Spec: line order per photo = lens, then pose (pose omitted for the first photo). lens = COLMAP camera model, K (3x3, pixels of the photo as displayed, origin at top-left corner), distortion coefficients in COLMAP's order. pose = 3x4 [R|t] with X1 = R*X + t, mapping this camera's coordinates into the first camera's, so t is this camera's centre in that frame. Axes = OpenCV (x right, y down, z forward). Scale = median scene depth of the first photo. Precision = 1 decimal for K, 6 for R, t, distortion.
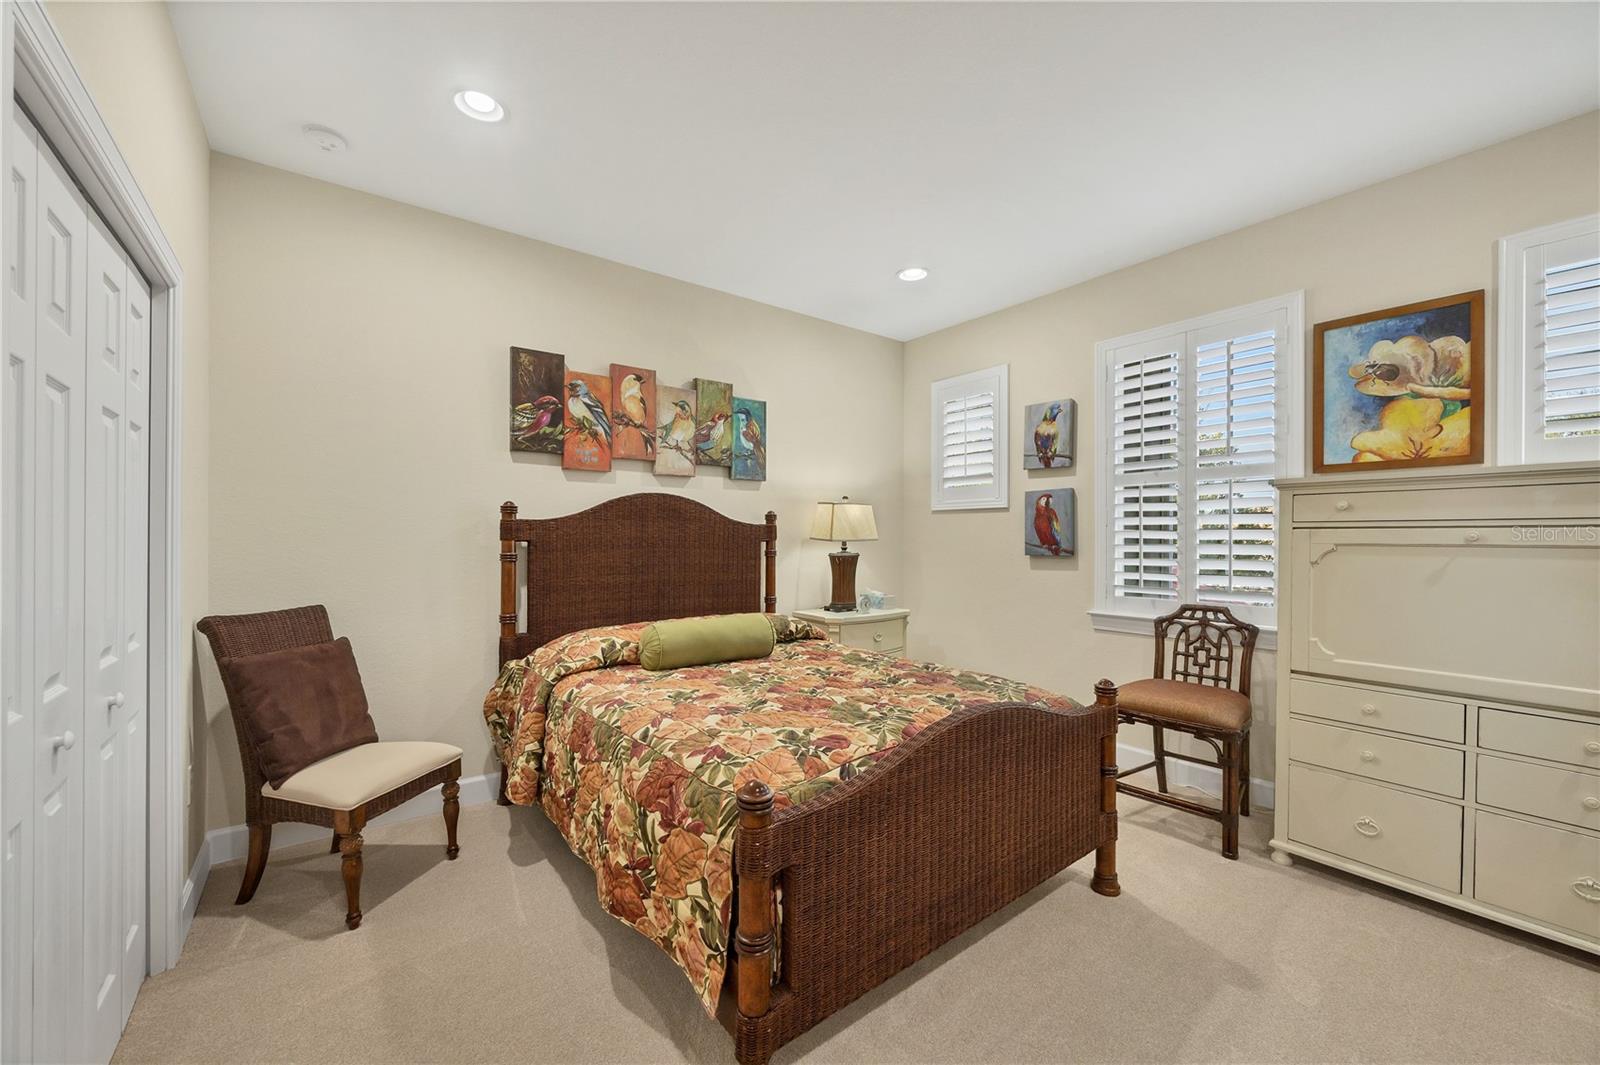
lens RADIAL K [[619.6, 0, 803.1], [0, 619.6, 536.5], [0, 0, 1]] dist [-0.003562, 0.000183]
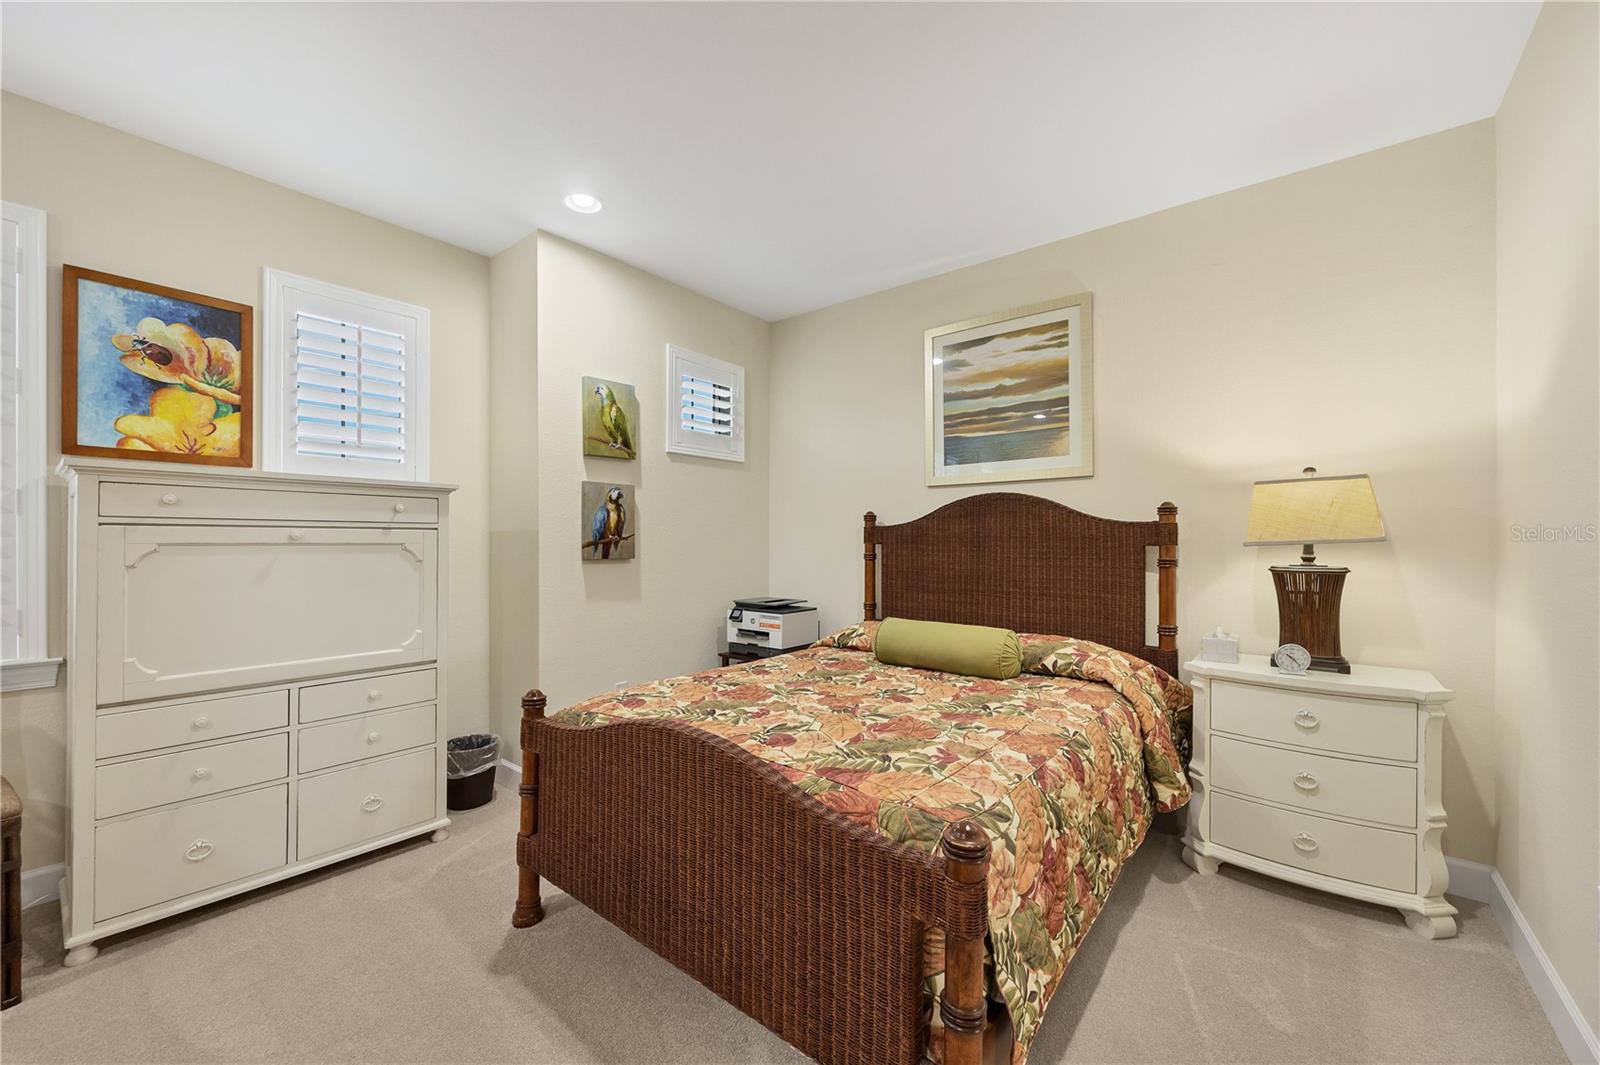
lens RADIAL K [[619.6, 0, 803.2], [0, 619.6, 538.4], [0, 0, 1]] dist [-0.003562, 0.000183]
pose [[-0.226373, -0.001079, 0.974040, -0.163598], [-0.004990, 0.999988, -0.000052, 0.000347], [-0.974028, -0.004872, -0.226376, 0.293976]]
